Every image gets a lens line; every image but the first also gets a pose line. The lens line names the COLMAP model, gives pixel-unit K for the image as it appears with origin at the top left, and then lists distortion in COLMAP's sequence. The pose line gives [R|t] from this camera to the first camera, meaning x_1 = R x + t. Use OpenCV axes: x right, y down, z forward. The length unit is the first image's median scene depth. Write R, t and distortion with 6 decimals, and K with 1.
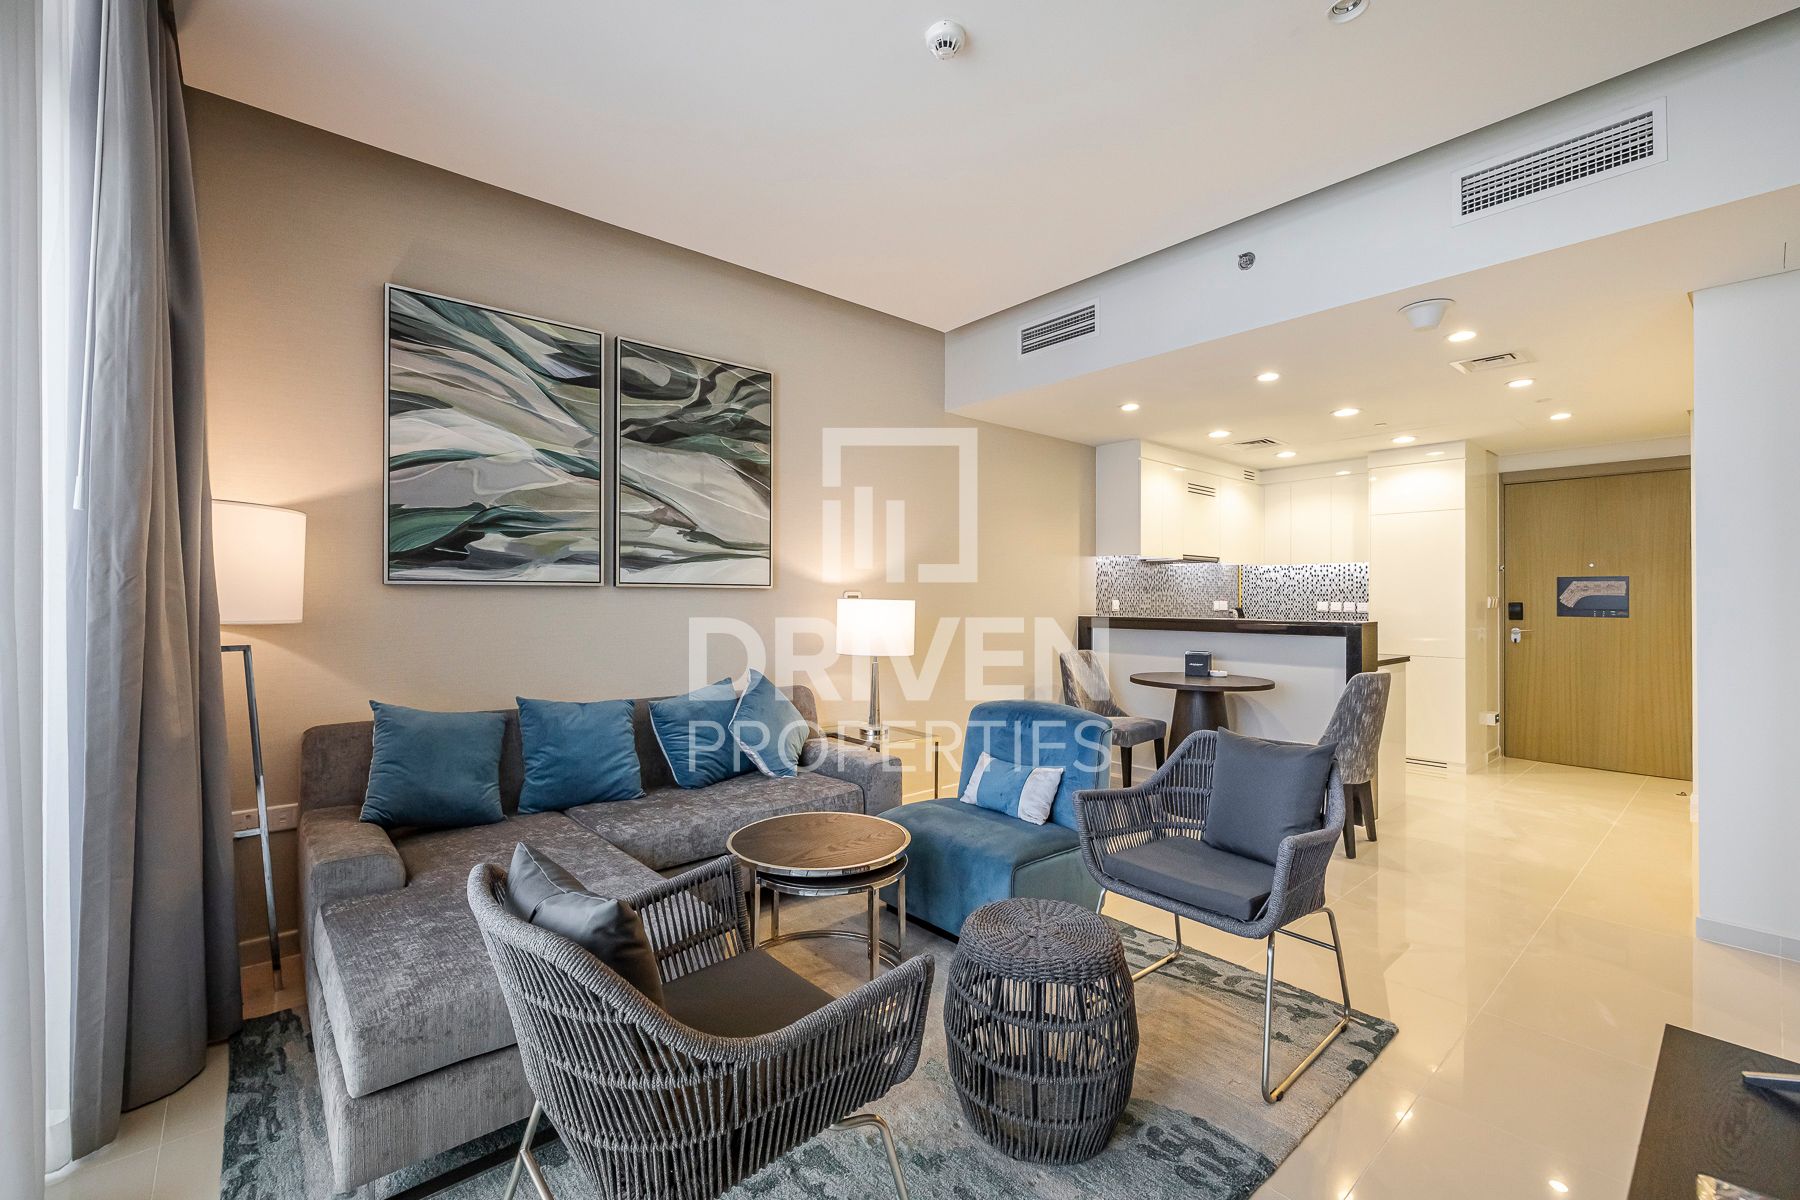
lens RADIAL K [[755.6, 0, 907.6], [0, 755.6, 597.9], [0, 0, 1]] dist [-0.001463, 0.000164]
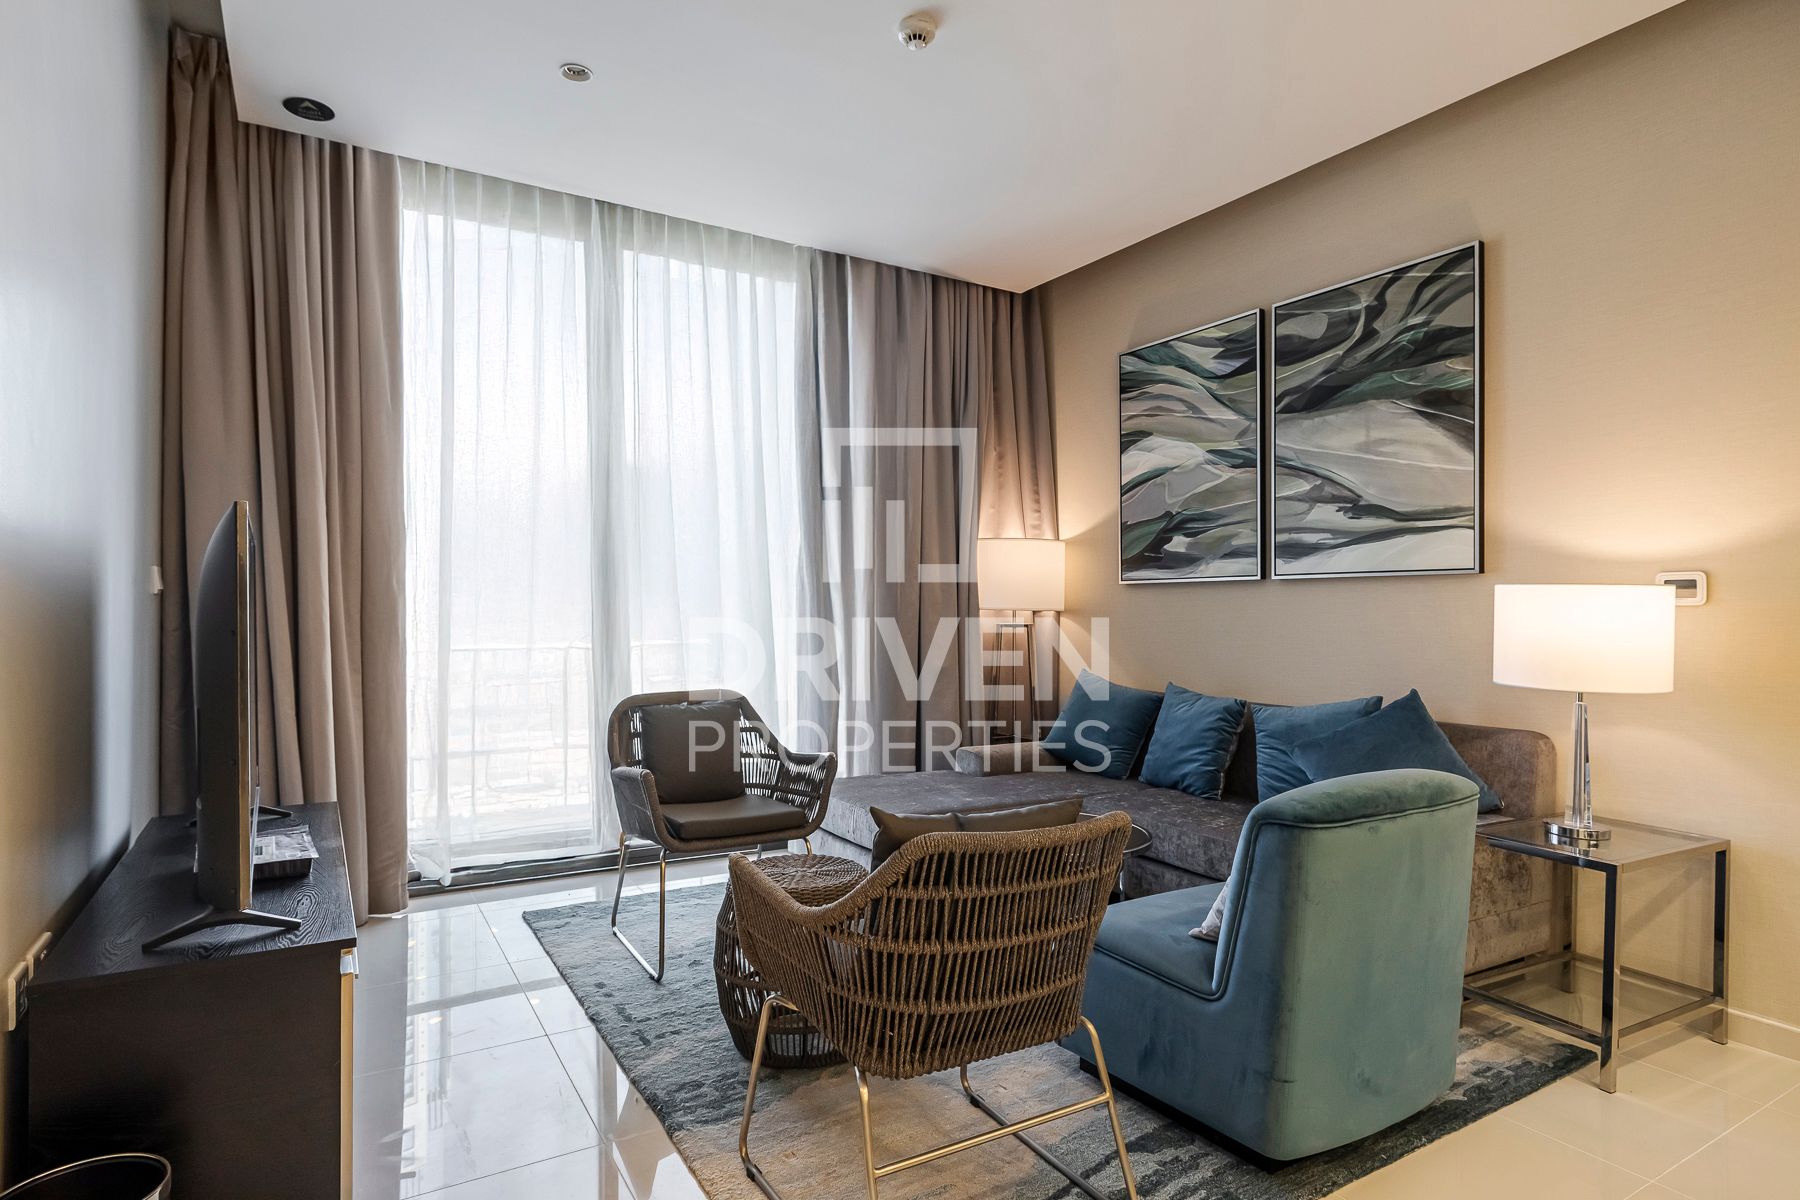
lens RADIAL K [[1000.4, 0, 899.0], [0, 1000.4, 602.7], [0, 0, 1]] dist [-0.002809, -0.000098]
pose [[-0.186065, -0.006691, -0.982515, 0.808583], [0.001824, 0.999973, -0.007156, 0.019013], [0.982536, -0.003123, -0.186047, 0.713442]]
